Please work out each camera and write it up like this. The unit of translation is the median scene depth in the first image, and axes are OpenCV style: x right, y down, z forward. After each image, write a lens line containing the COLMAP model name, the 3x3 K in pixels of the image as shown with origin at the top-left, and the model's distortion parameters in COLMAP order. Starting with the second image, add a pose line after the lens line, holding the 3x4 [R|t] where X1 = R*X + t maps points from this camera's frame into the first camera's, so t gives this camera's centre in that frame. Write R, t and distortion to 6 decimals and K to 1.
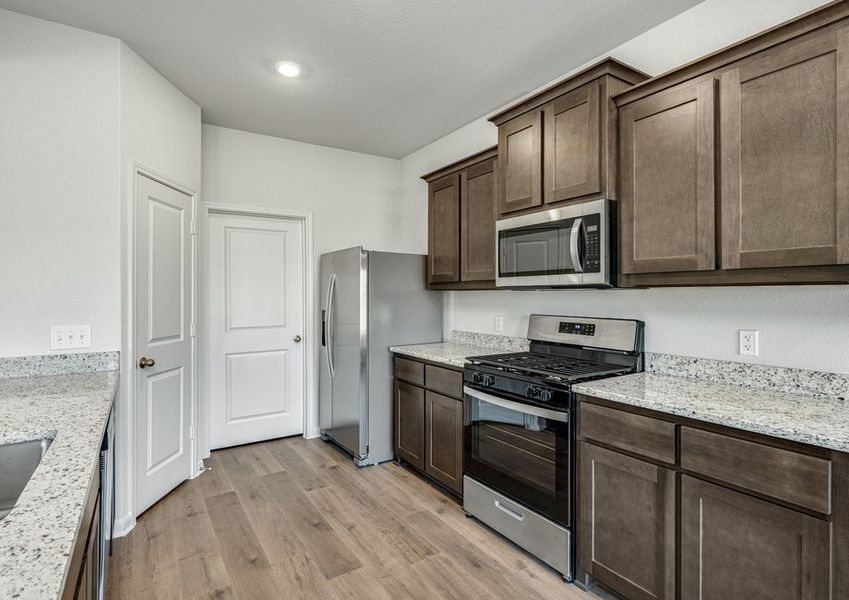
lens RADIAL K [[422.9, 0, 423.4], [0, 422.9, 292.2], [0, 0, 1]] dist [-0.001741, -0.000664]
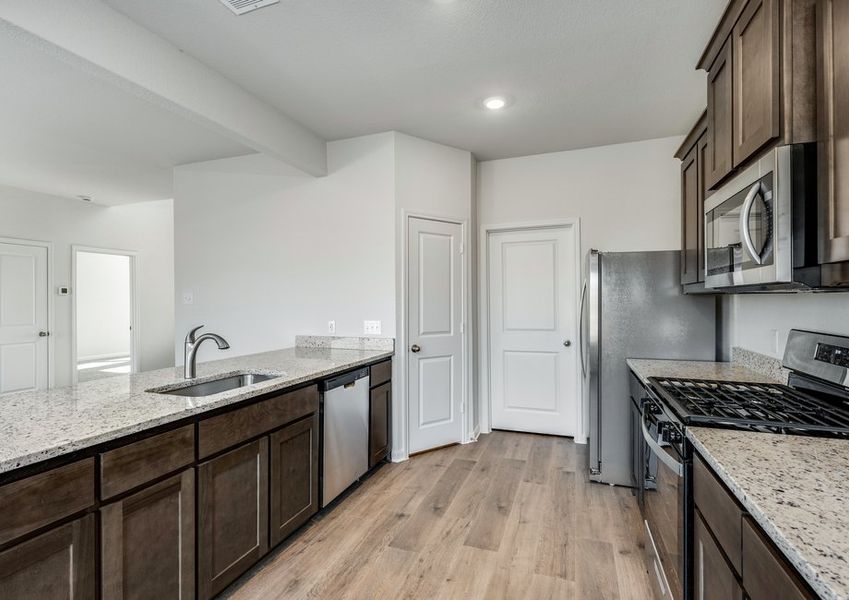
lens RADIAL K [[421.0, 0, 422.0], [0, 421.0, 299.4], [0, 0, 1]] dist [0.000852, 0.000075]
pose [[0.599193, -0.005243, -0.800588, 0.519344], [0.008765, 0.999962, 0.000011, 0.001416], [0.800557, -0.007024, 0.599216, 0.174917]]
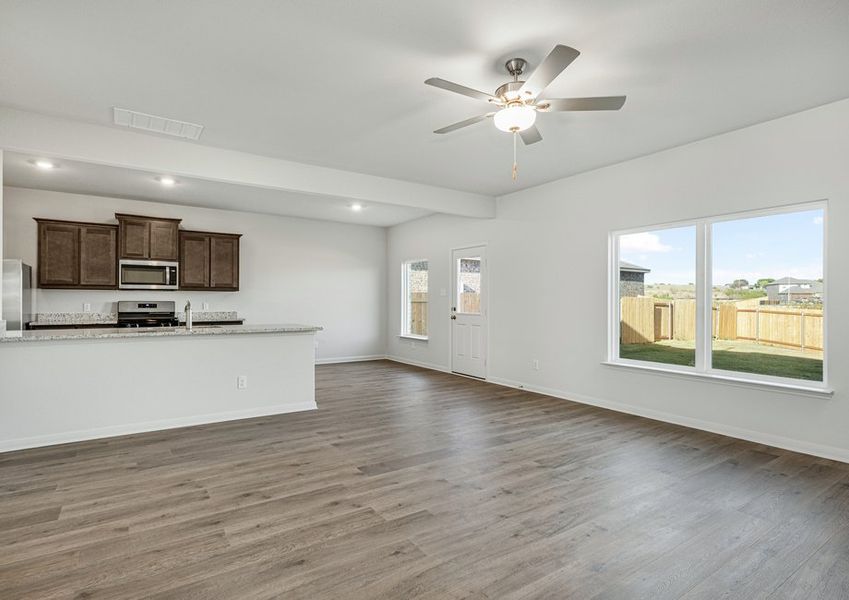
lens RADIAL K [[451.0, 0, 389.6], [0, 451.0, 298.7], [0, 0, 1]] dist [0.123503, 0.000056]
pose [[0.030070, 0.009127, 0.999506, -2.503174], [-0.006998, 0.999936, -0.008920, 0.059357], [-0.999523, -0.006726, 0.030132, -0.572549]]
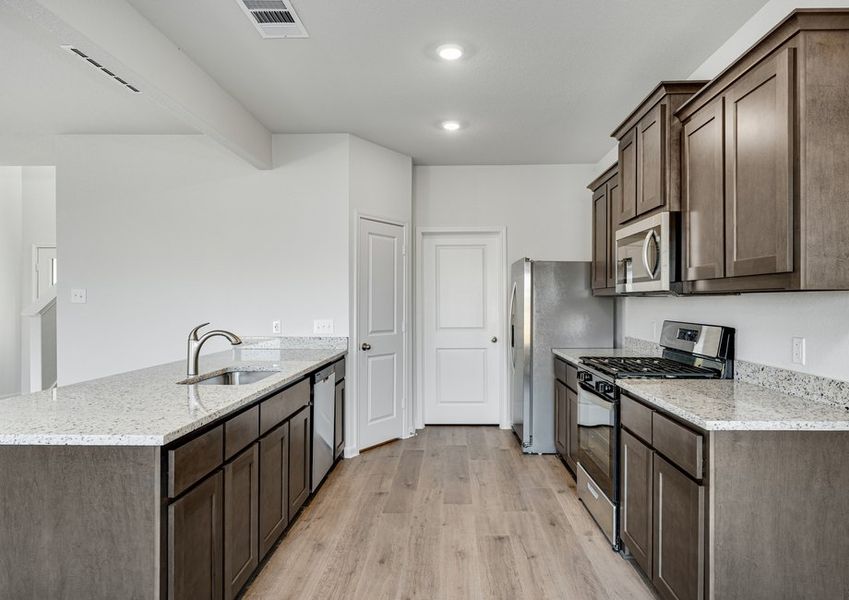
lens RADIAL K [[502.9, 0, 455.5], [0, 502.9, 299.2], [0, 0, 1]] dist [0.001563, 0.000650]
pose [[0.838450, -0.000547, -0.544979, 0.580254], [0.001780, 0.999997, 0.001735, -0.000574], [0.544976, -0.002425, 0.838448, -0.305275]]
